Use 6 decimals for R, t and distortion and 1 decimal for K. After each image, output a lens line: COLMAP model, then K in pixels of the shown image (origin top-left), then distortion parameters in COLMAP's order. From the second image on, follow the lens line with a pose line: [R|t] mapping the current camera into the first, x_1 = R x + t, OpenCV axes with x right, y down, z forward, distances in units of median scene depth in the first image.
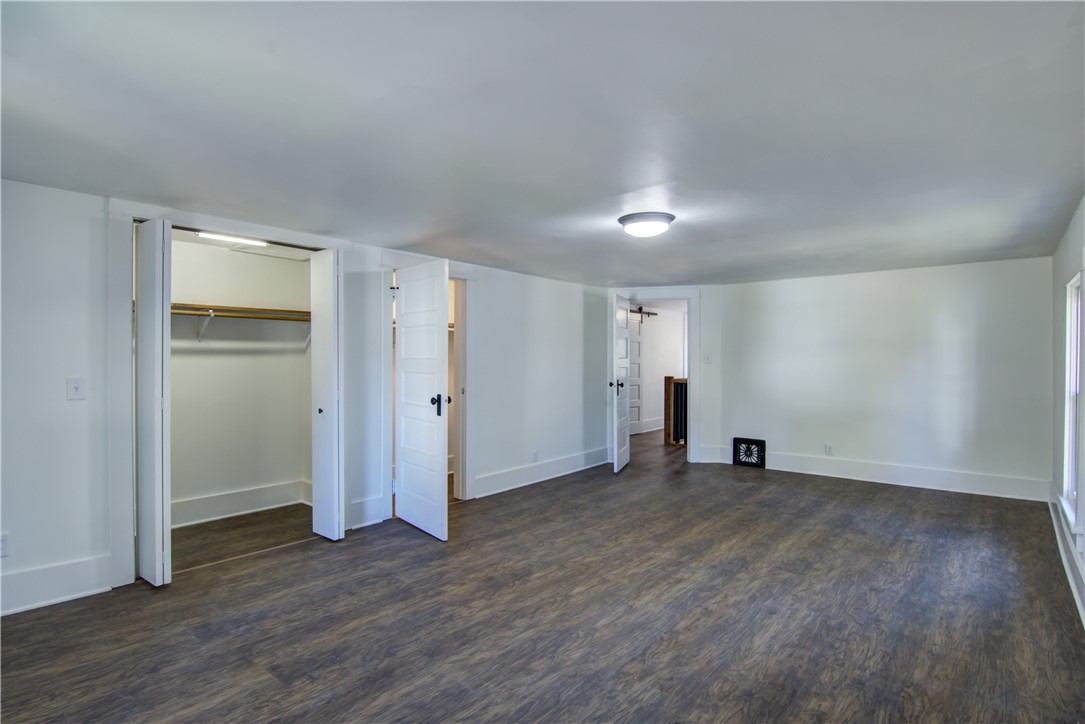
lens RADIAL K [[585.1, 0, 542.5], [0, 585.1, 363.4], [0, 0, 1]] dist [0.003711, -0.004522]
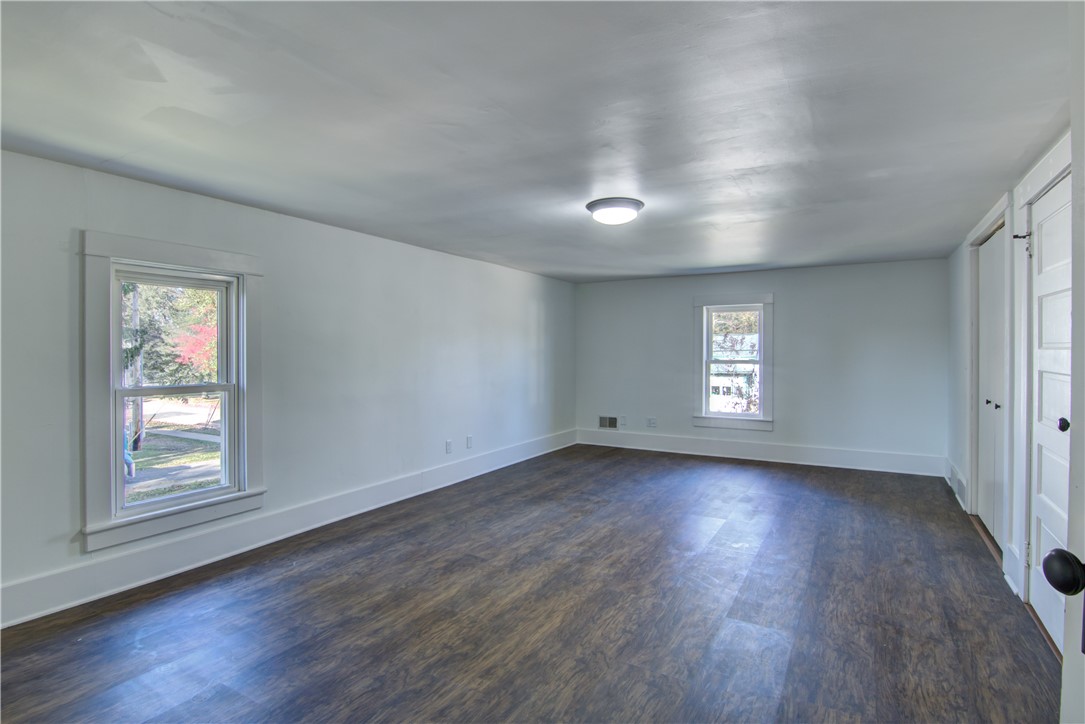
lens RADIAL K [[585.1, 0, 543.9], [0, 585.1, 357.2], [0, 0, 1]] dist [0.003711, -0.004522]
pose [[-0.985934, -0.001543, -0.167129, 0.481340], [-0.004739, 0.999813, 0.018726, -0.014371], [0.167069, 0.019254, -0.985757, 2.040919]]
